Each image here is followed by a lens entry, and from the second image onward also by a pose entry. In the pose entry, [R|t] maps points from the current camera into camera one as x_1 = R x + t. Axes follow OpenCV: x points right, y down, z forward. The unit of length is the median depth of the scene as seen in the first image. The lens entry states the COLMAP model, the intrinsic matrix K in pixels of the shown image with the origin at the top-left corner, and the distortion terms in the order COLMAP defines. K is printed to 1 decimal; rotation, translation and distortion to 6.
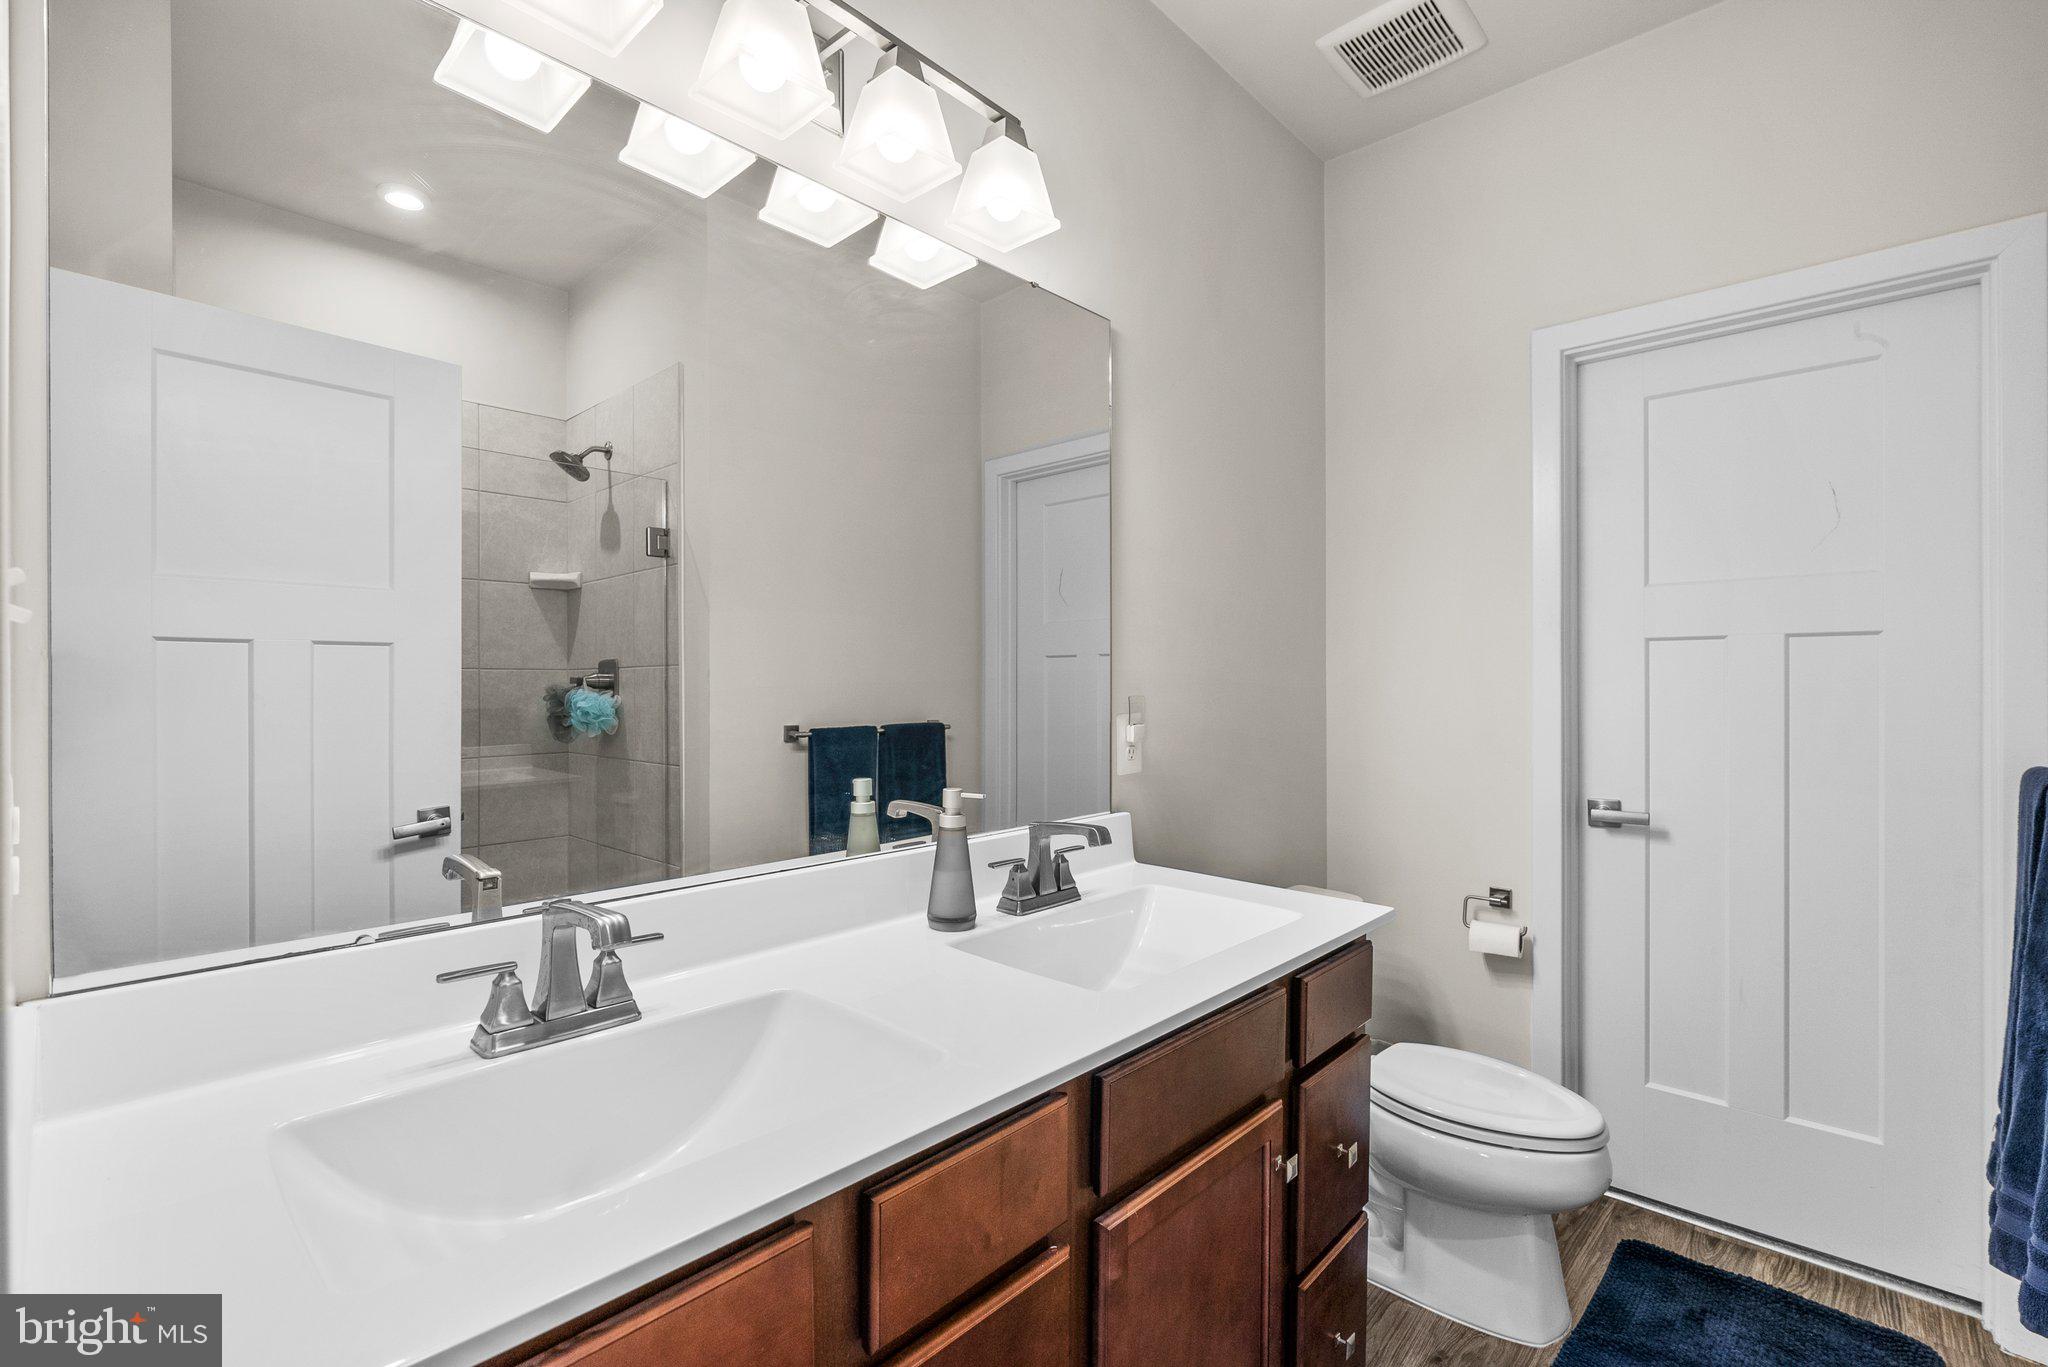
lens RADIAL K [[927.4, 0, 1026.8], [0, 927.4, 694.8], [0, 0, 1]] dist [-0.003708, 0.000500]
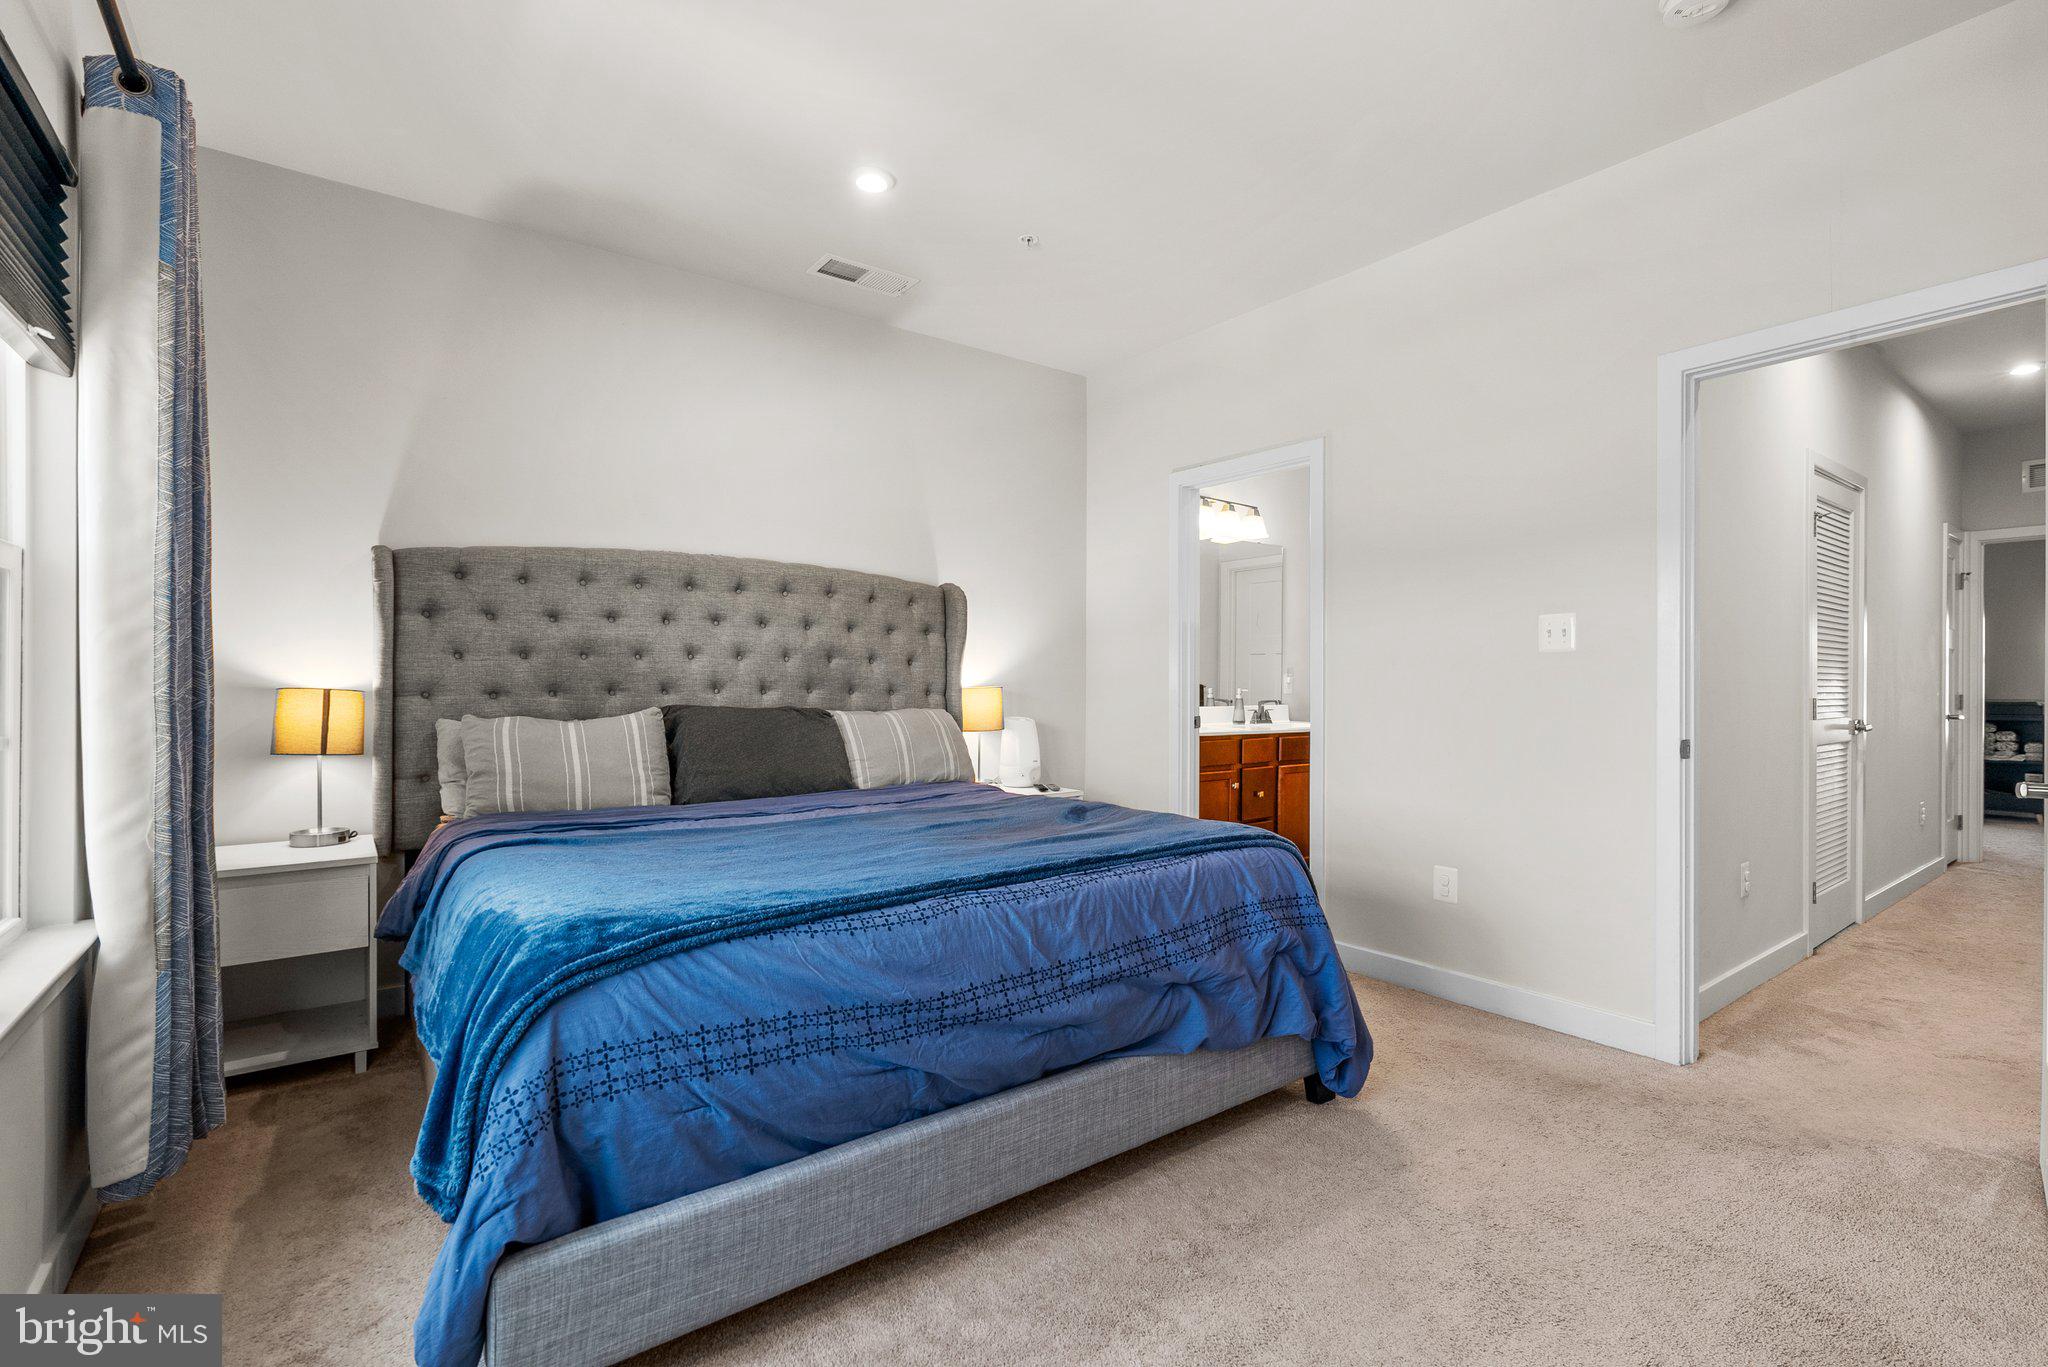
lens RADIAL K [[927.4, 0, 1019.6], [0, 927.4, 678.7], [0, 0, 1]] dist [-0.003708, 0.000500]
pose [[0.985032, 0.003008, -0.172343, -0.276656], [-0.001791, 0.999972, 0.007219, 0.030532], [0.172360, -0.006802, 0.985011, -2.565098]]
